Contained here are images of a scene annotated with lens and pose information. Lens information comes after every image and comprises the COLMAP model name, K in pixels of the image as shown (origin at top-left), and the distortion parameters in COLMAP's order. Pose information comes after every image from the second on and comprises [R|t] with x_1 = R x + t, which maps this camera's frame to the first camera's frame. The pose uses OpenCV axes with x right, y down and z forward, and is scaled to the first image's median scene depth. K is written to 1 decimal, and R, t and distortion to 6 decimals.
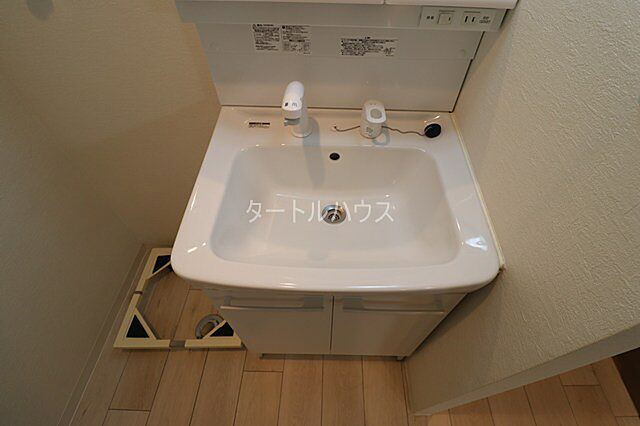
lens RADIAL K [[301.6, 0, 320.8], [0, 301.6, 215.3], [0, 0, 1]] dist [-0.022037, -0.002493]
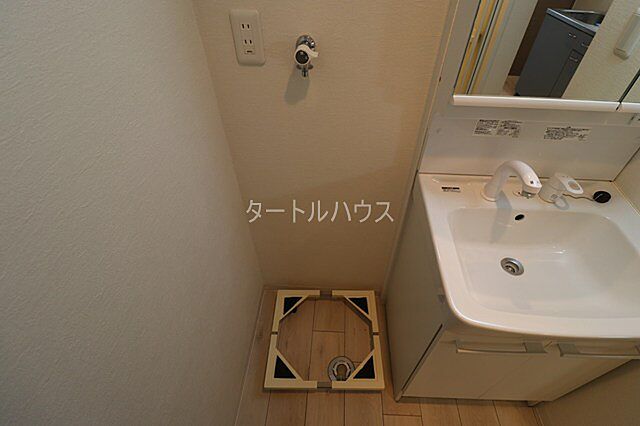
lens RADIAL K [[301.6, 0, 318.4], [0, 301.6, 211.7], [0, 0, 1]] dist [-0.022037, -0.002493]
pose [[0.999499, 0.013844, -0.028463, -0.654556], [-0.017479, 0.991137, -0.131692, -0.045930], [0.026388, 0.132123, 0.990882, -0.162888]]
